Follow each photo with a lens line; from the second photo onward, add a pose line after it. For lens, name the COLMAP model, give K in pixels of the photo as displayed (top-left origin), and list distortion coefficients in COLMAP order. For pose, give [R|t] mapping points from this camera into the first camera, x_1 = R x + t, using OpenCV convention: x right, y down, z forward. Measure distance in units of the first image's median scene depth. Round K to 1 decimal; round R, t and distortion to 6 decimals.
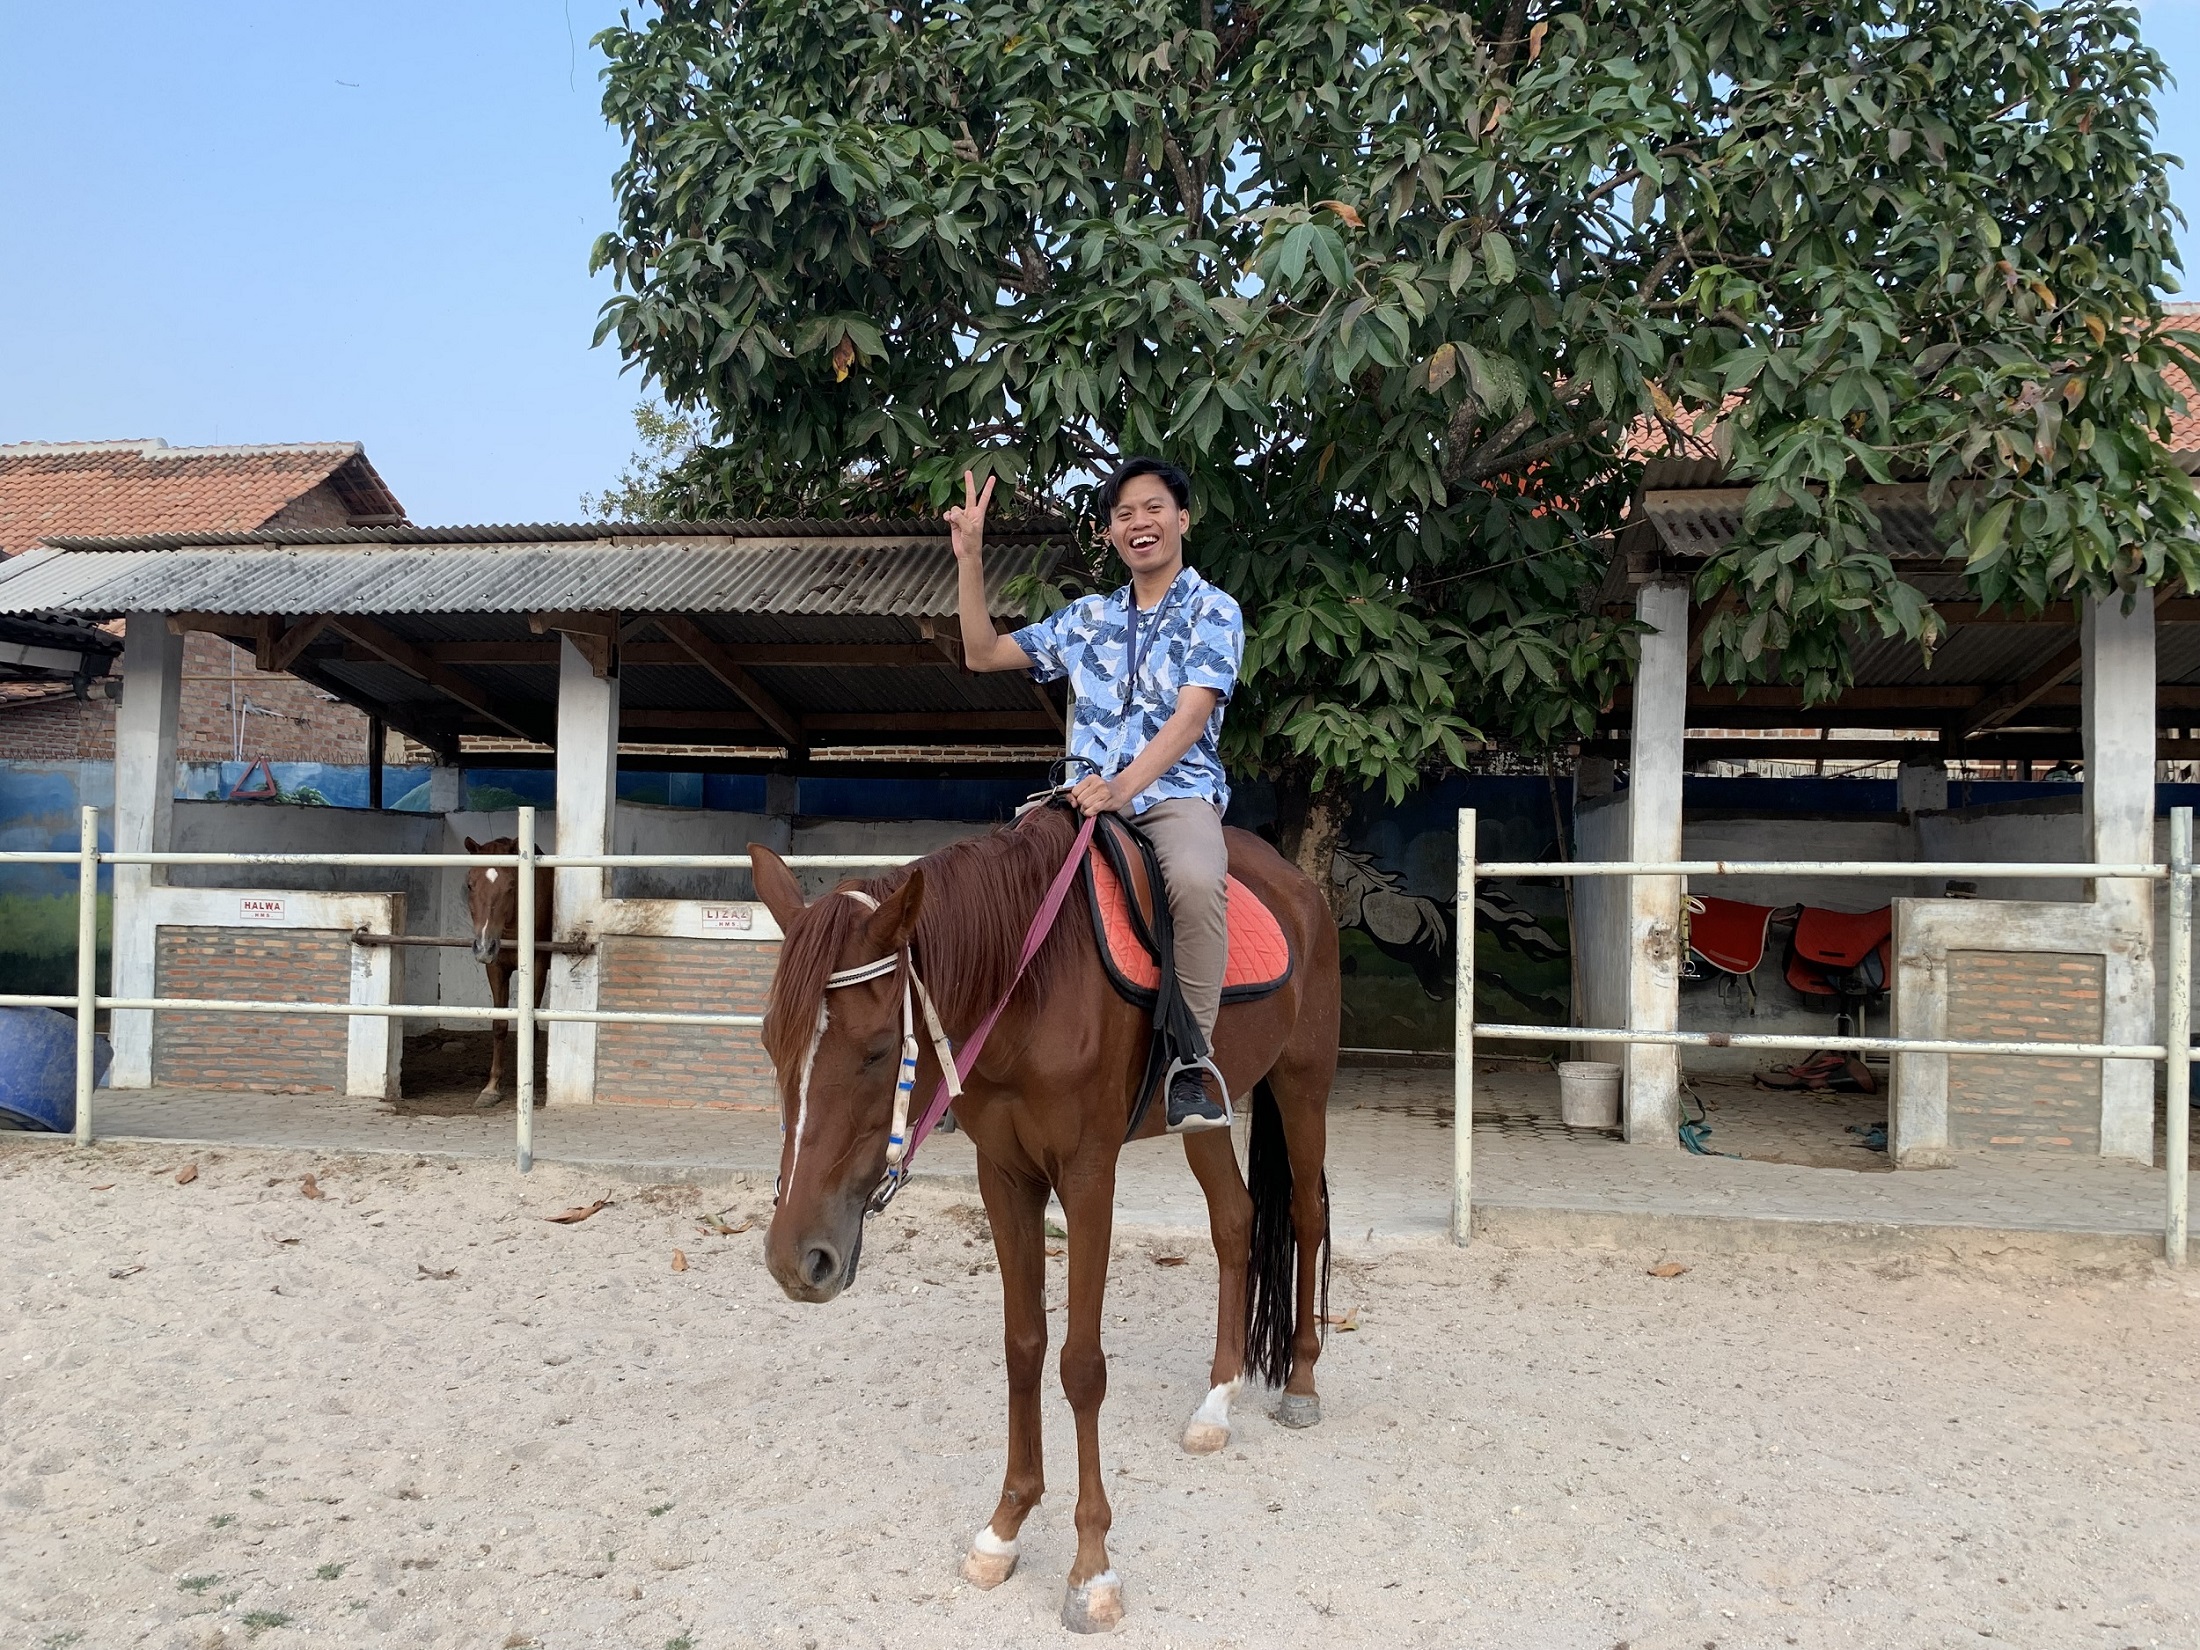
lens RADIAL K [[1676.3, 0, 1102.1], [0, 1676.3, 823.8], [0, 0, 1]] dist [0.021949, -0.010373]
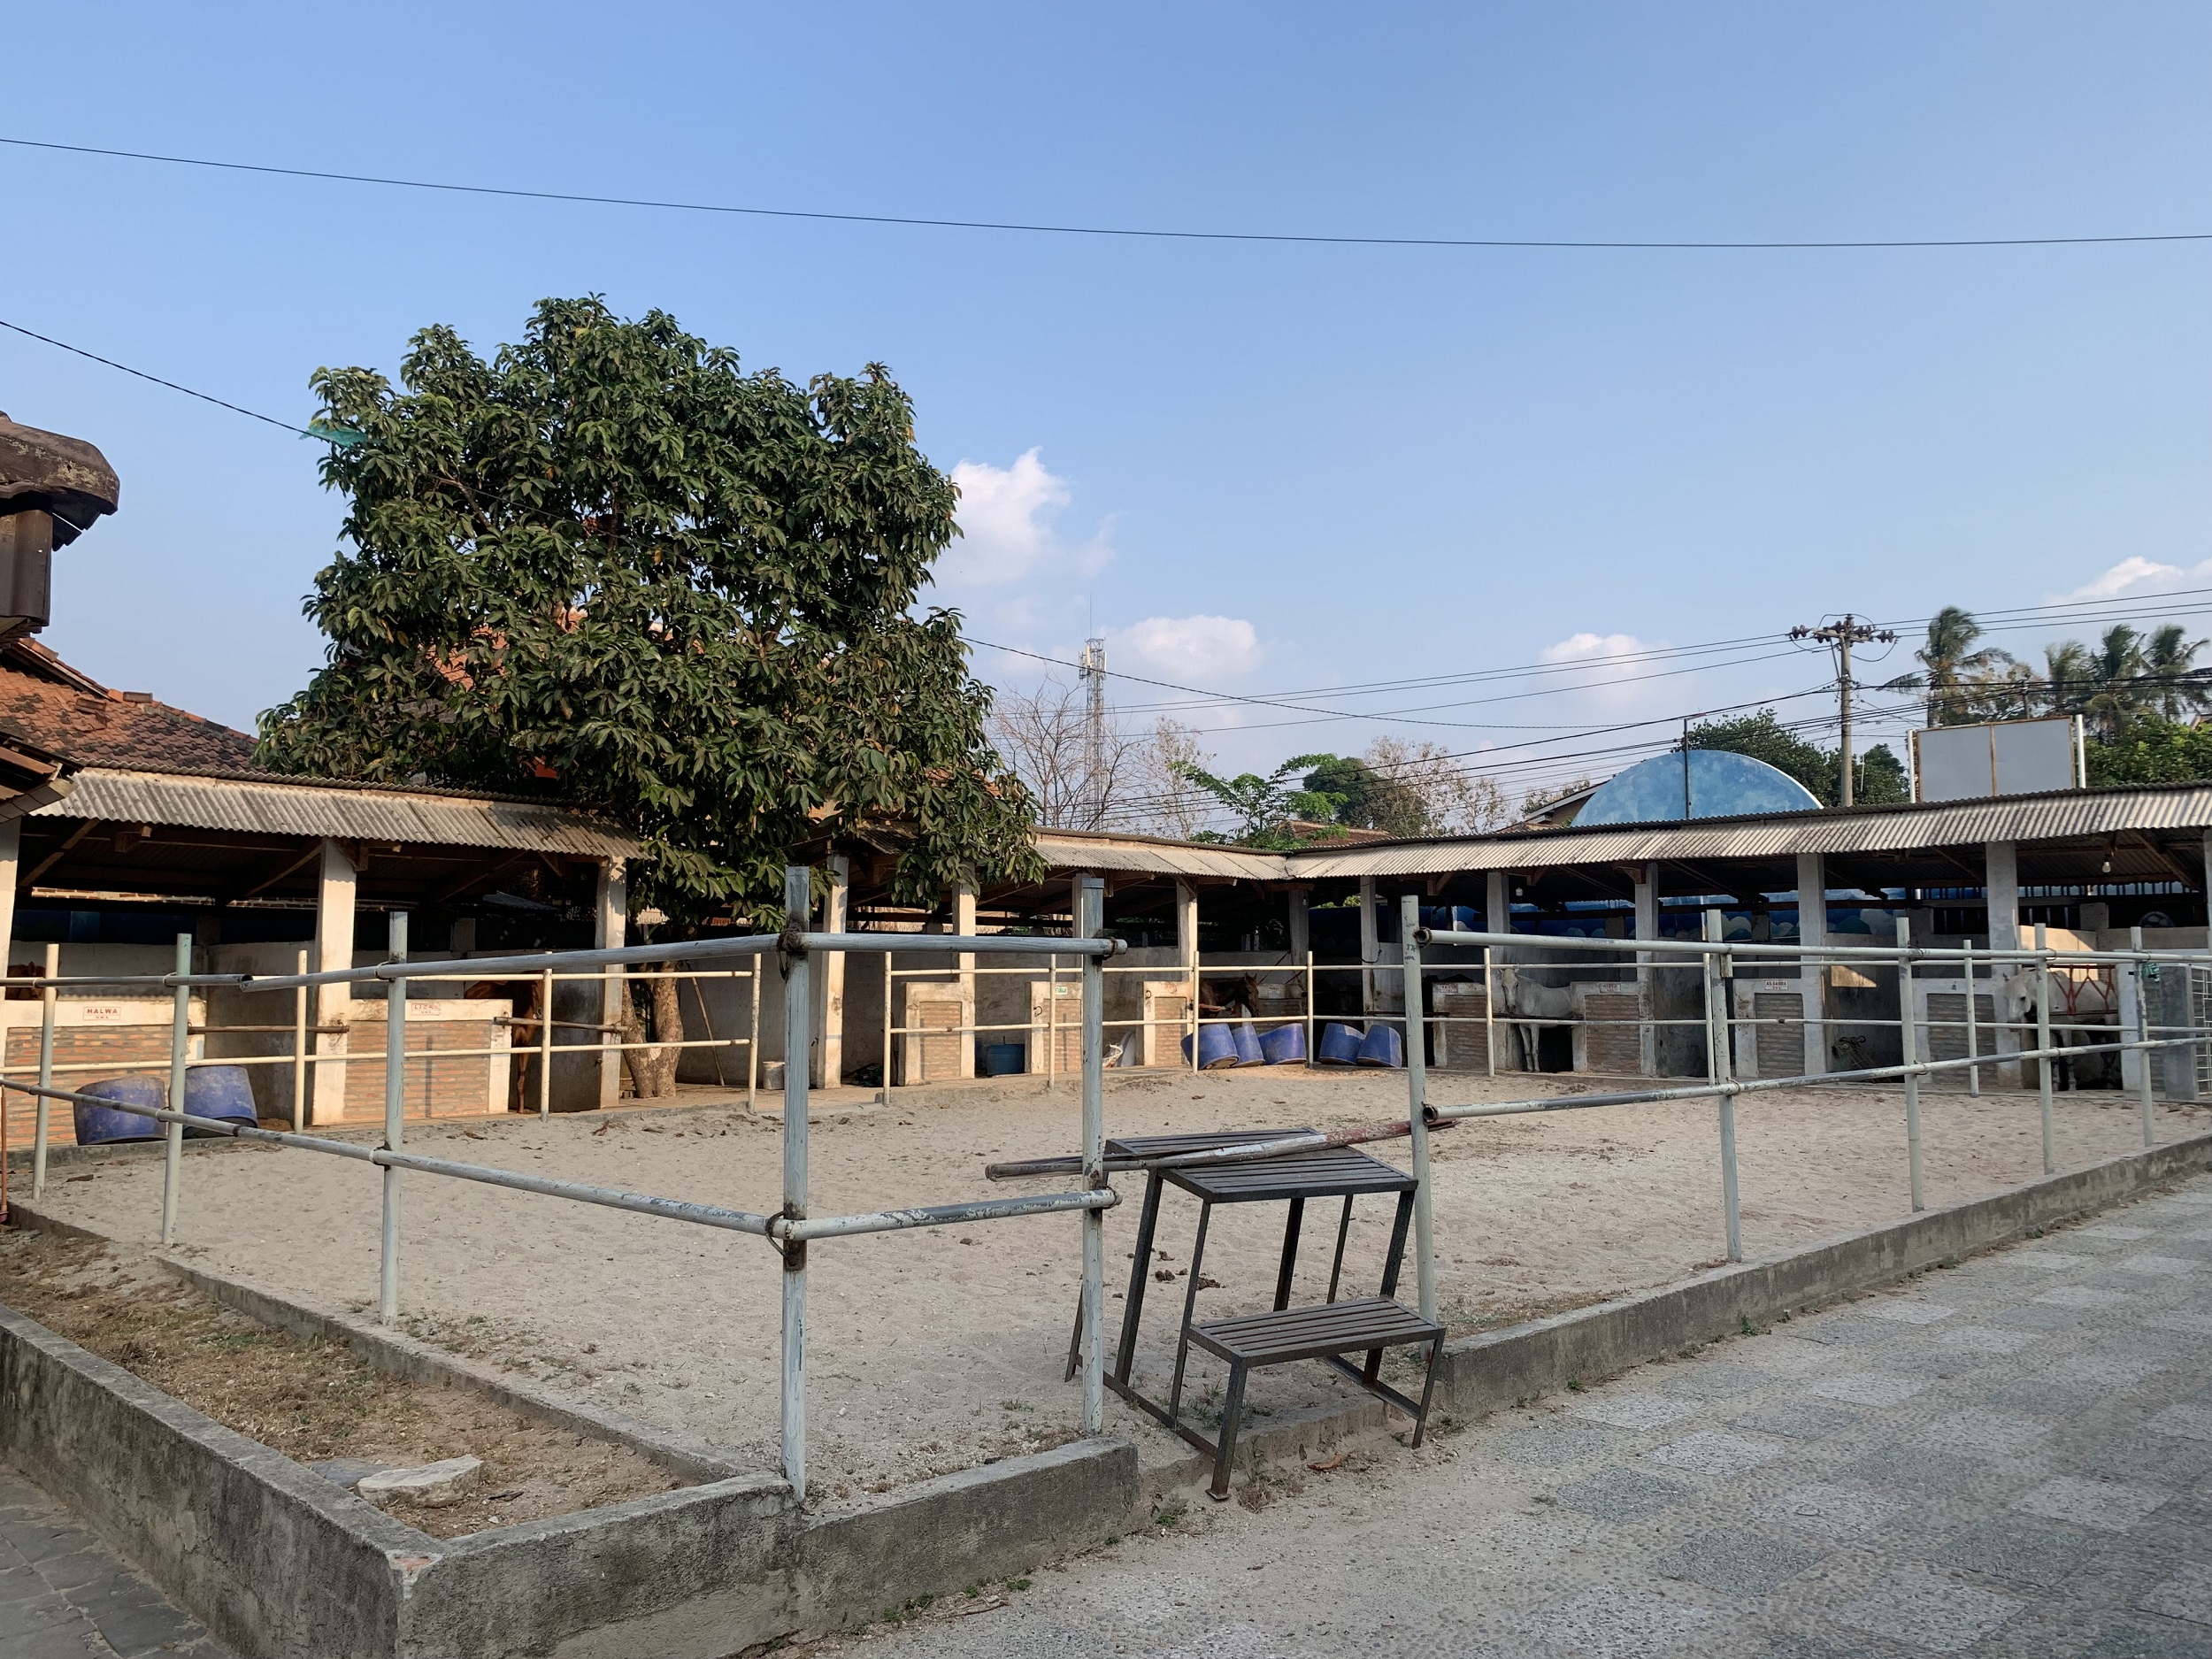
lens RADIAL K [[1685.4, 0, 1104.7], [0, 1685.4, 827.9], [0, 0, 1]] dist [0.021949, -0.010373]
pose [[0.483077, 0.065808, 0.873102, -1.390700], [-0.007934, 0.997460, -0.070792, -0.010637], [-0.875542, 0.027271, 0.482371, -0.445015]]
